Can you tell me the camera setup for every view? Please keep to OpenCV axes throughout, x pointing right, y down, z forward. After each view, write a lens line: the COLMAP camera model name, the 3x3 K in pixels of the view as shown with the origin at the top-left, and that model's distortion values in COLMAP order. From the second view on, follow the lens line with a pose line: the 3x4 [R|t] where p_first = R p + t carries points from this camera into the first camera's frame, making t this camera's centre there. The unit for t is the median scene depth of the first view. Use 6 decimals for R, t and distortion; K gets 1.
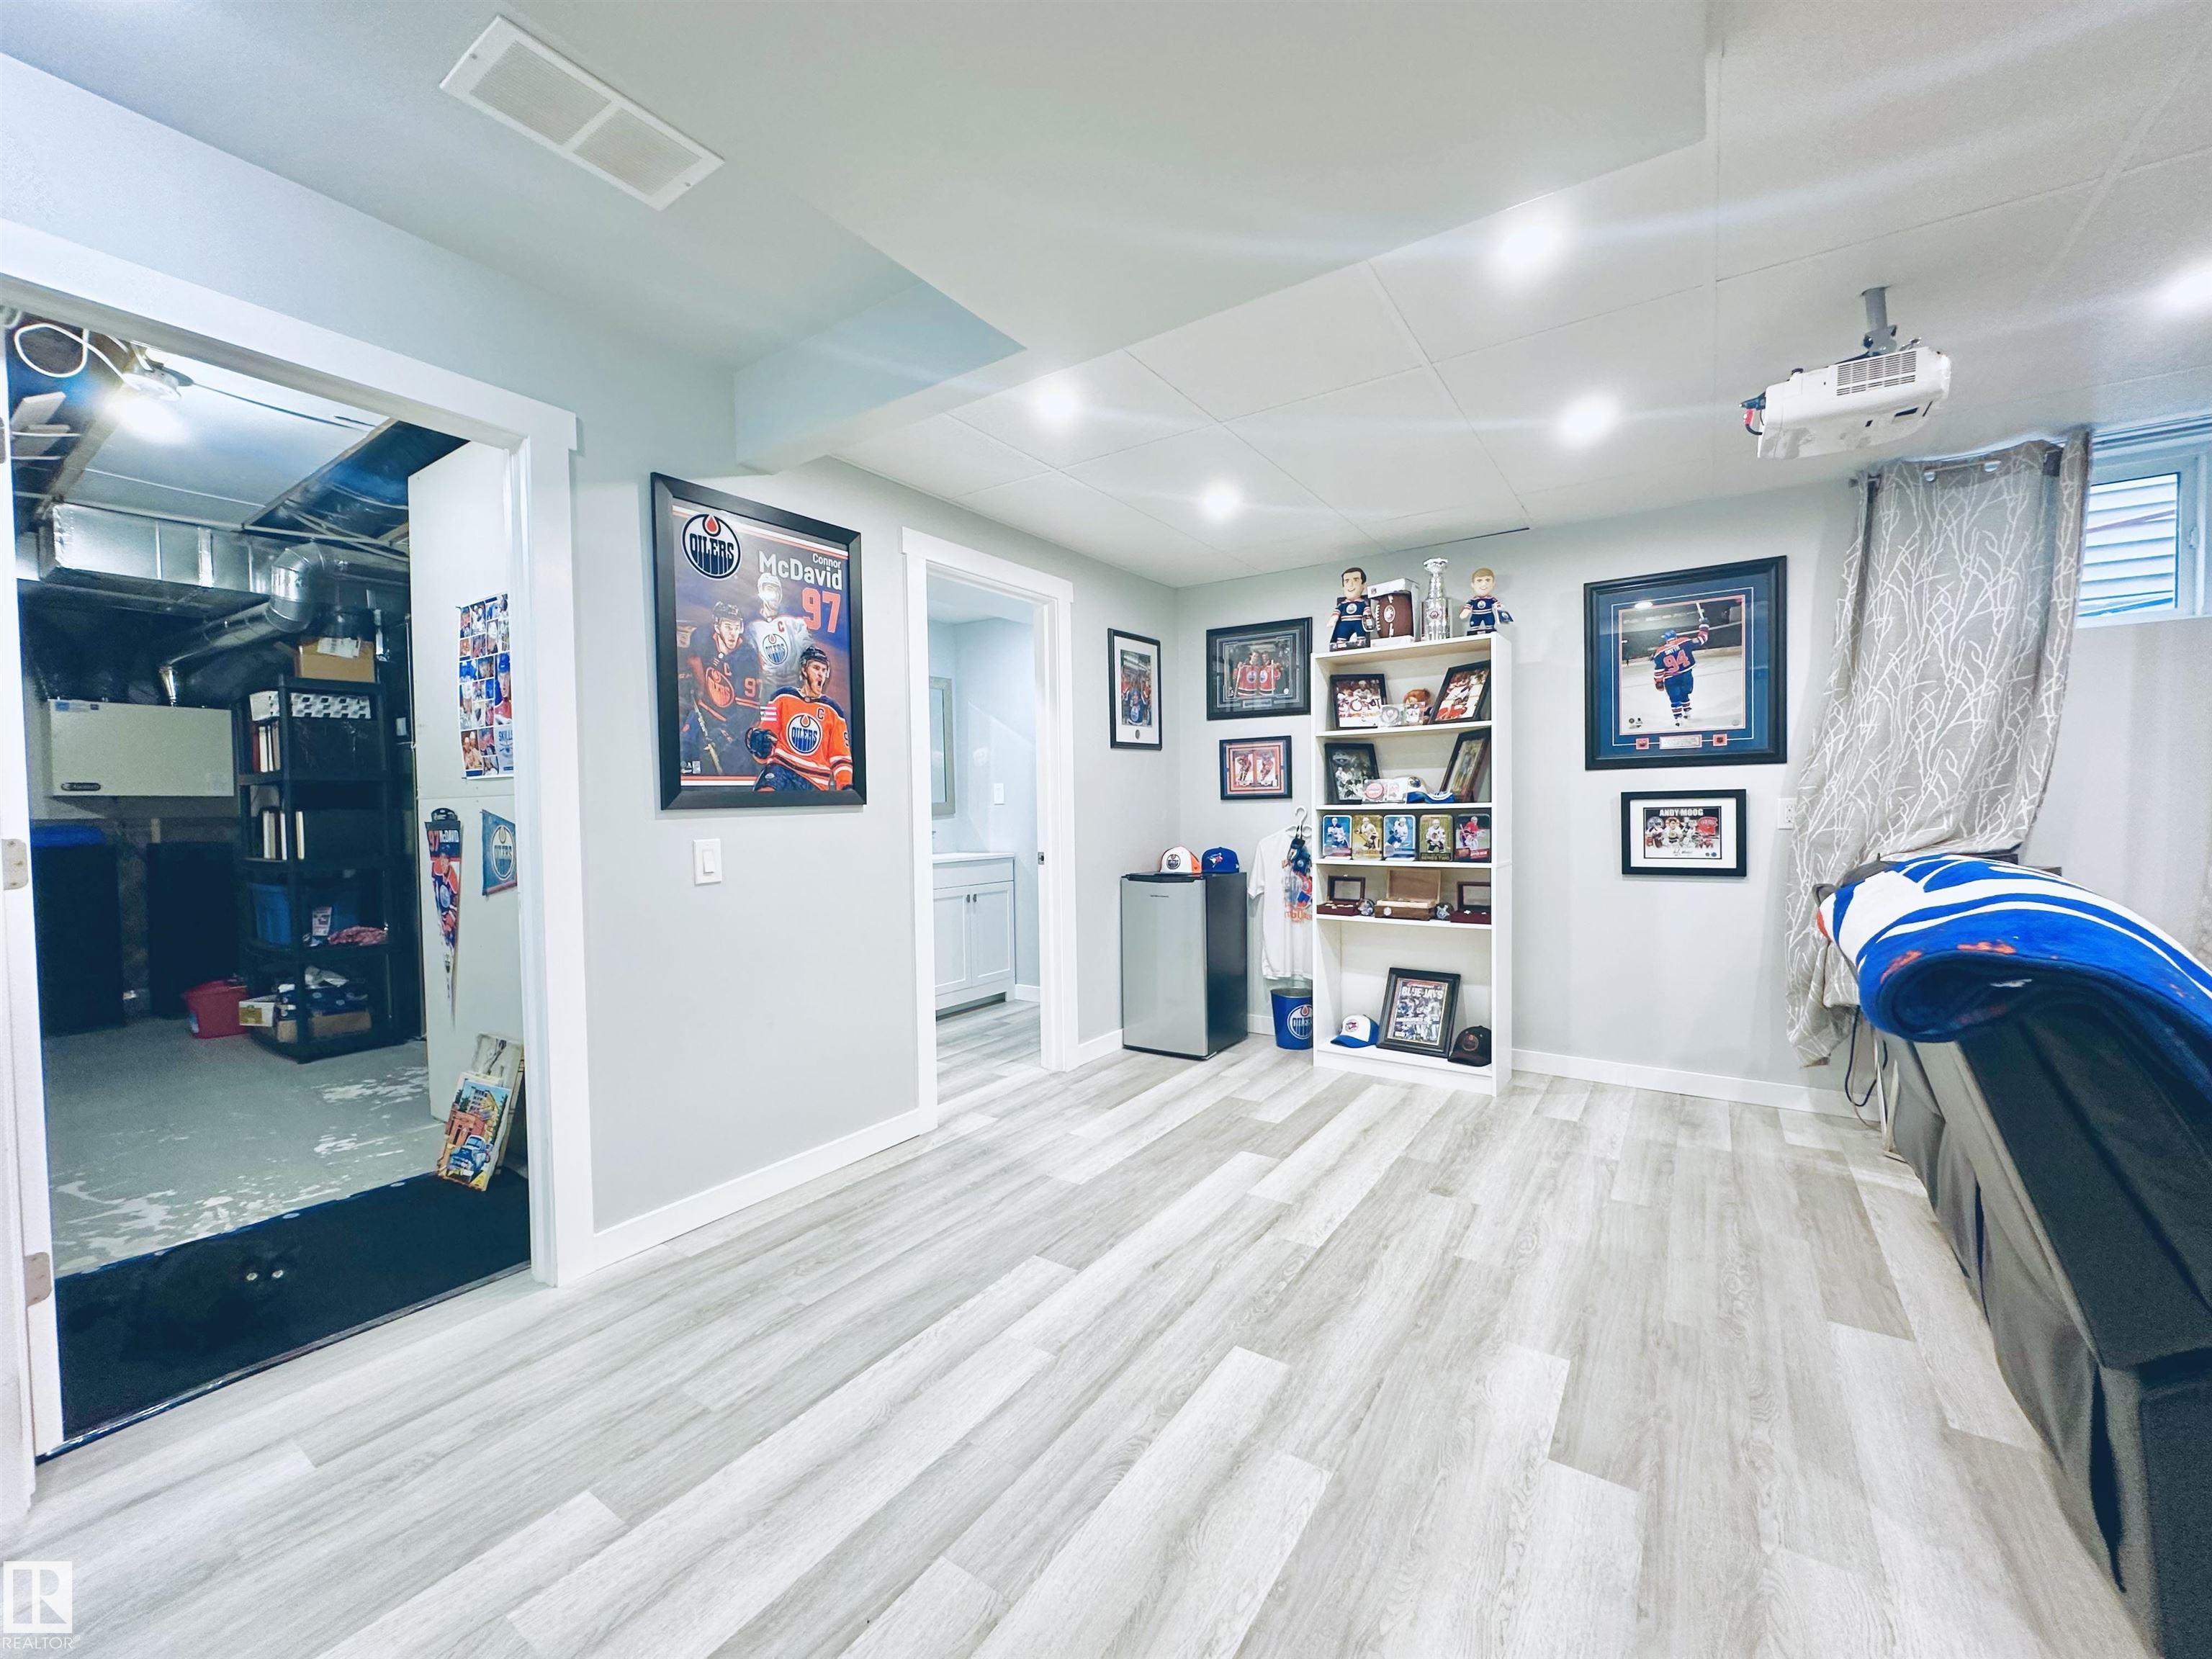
lens RADIAL K [[884.2, 0, 1105.7], [0, 884.2, 827.9], [0, 0, 1]] dist [-0.006566, 0.001759]
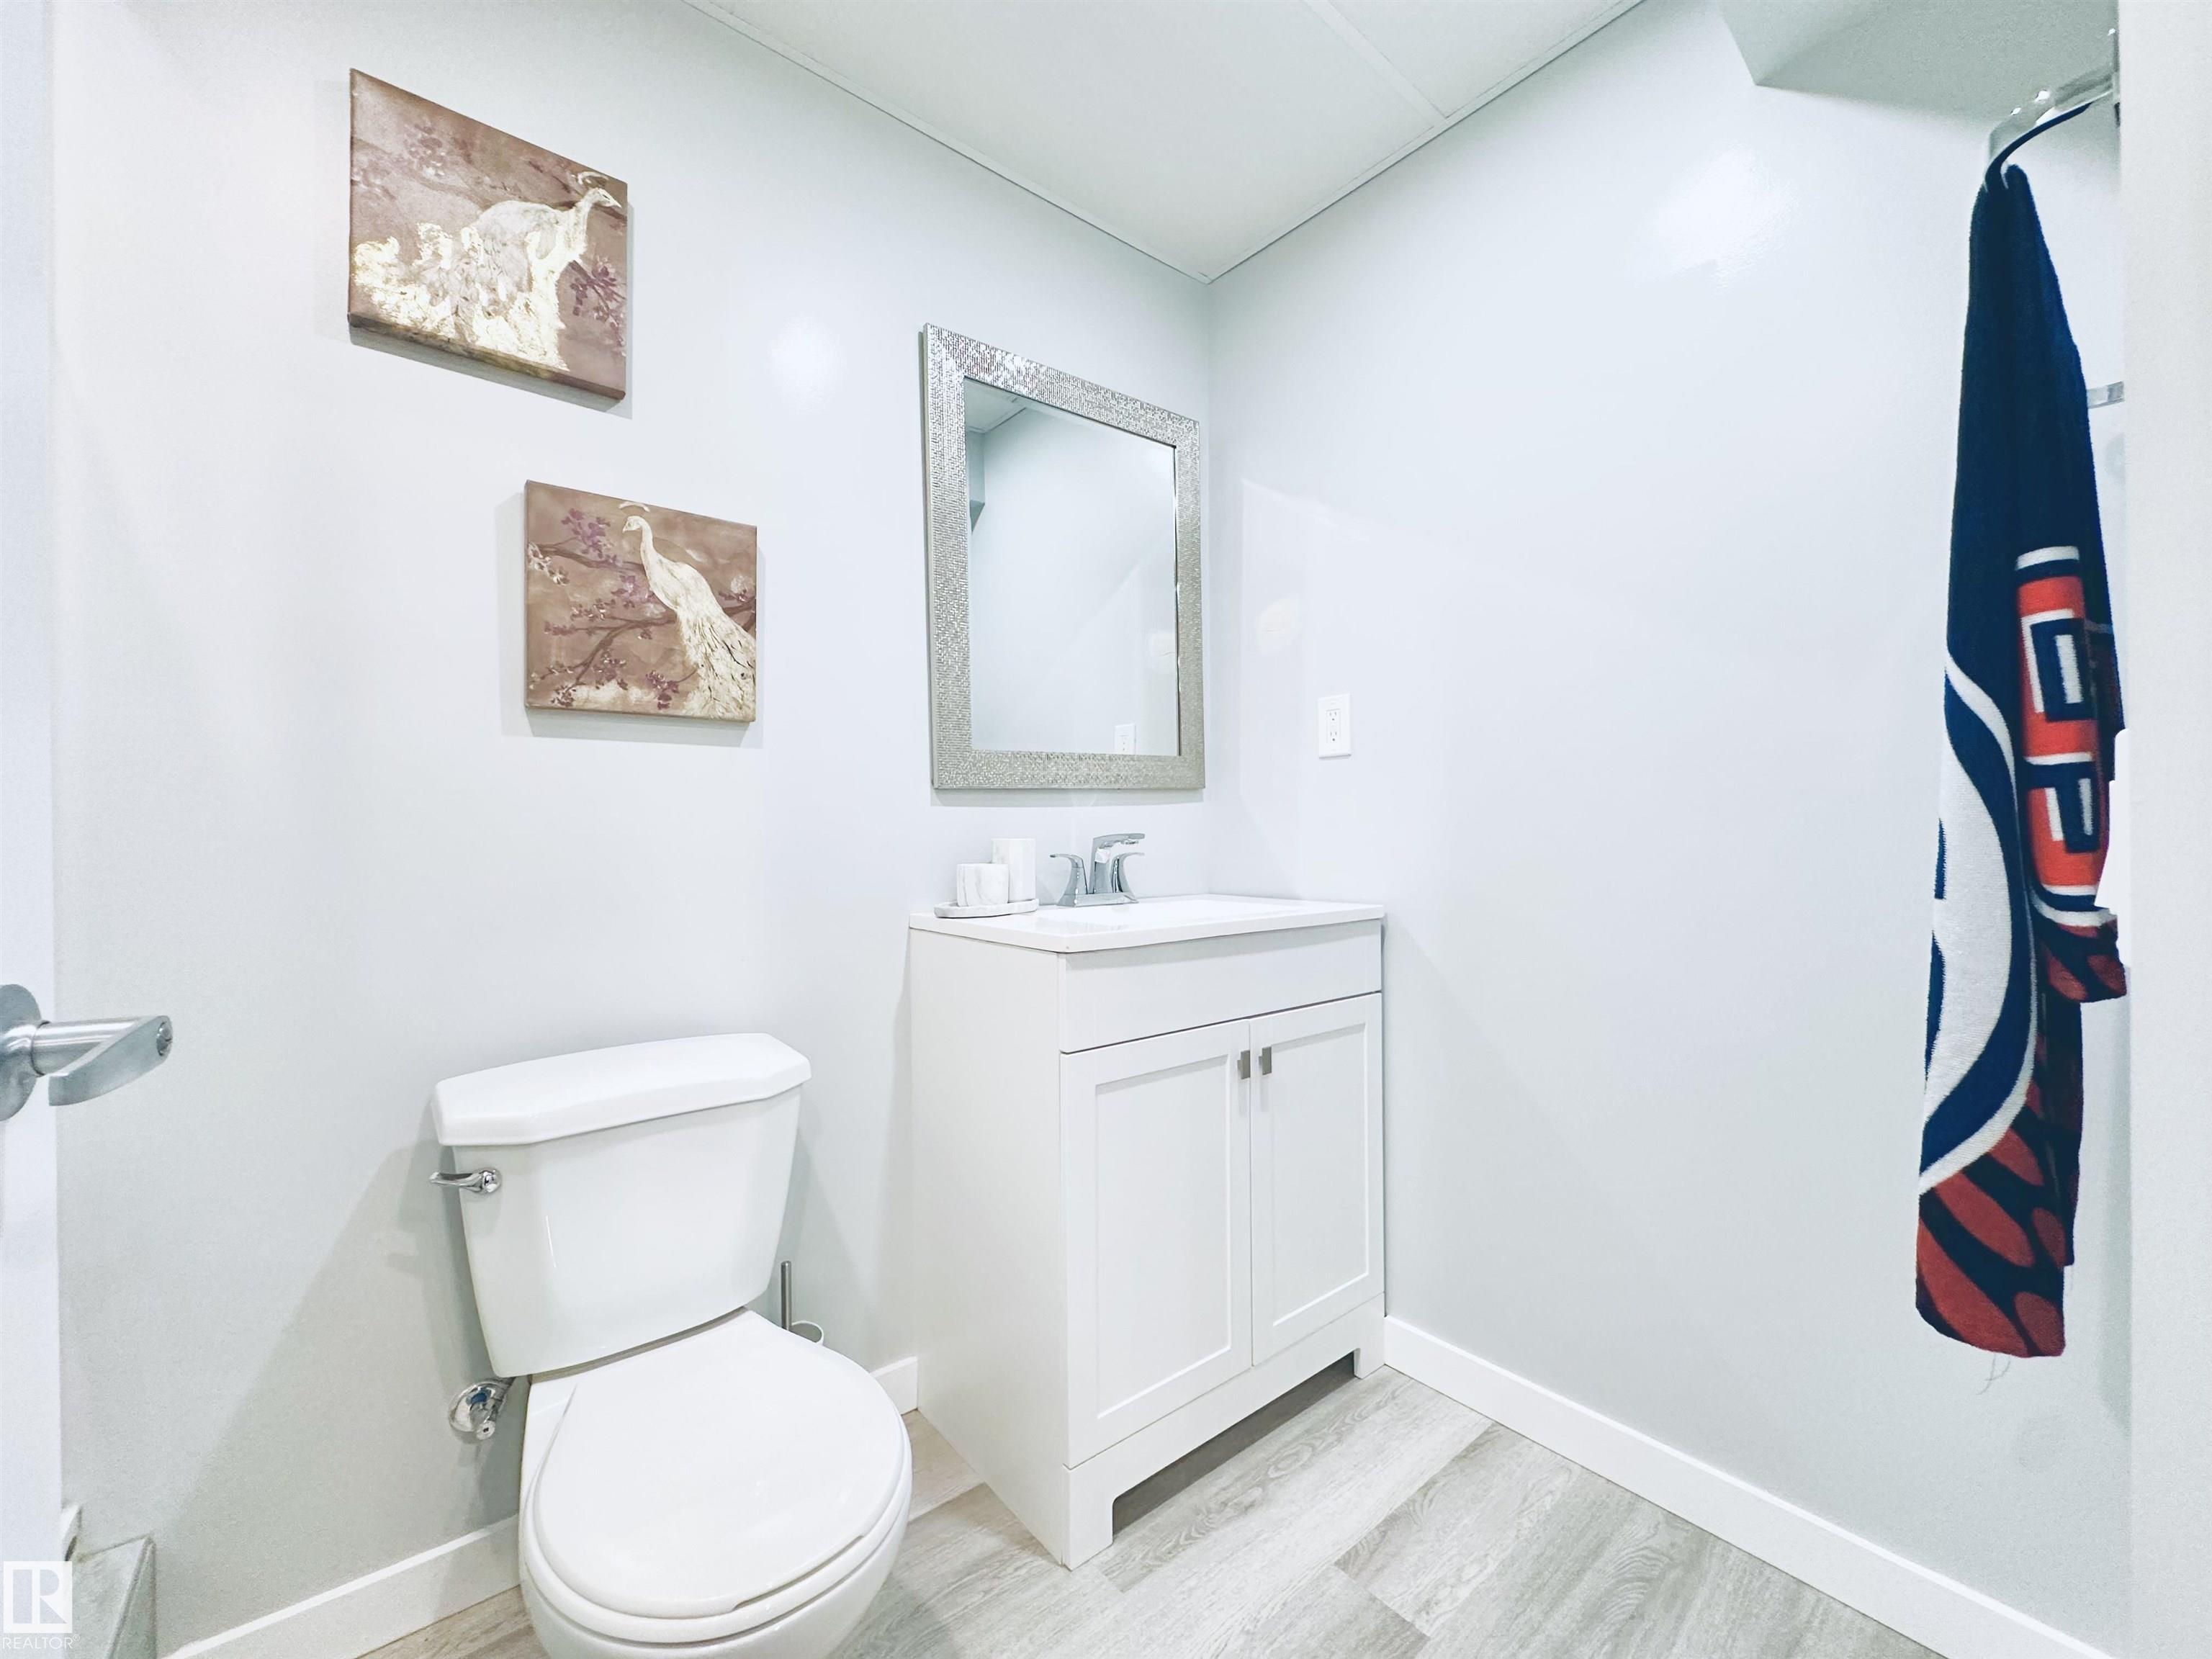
lens RADIAL K [[884.2, 0, 1104.1], [0, 884.2, 833.2], [0, 0, 1]] dist [-0.006566, 0.001759]
pose [[0.959518, 0.009200, -0.281496, -0.182985], [-0.014329, 0.999767, -0.016168, 0.014627], [0.281282, 0.019547, 0.959426, 1.091009]]
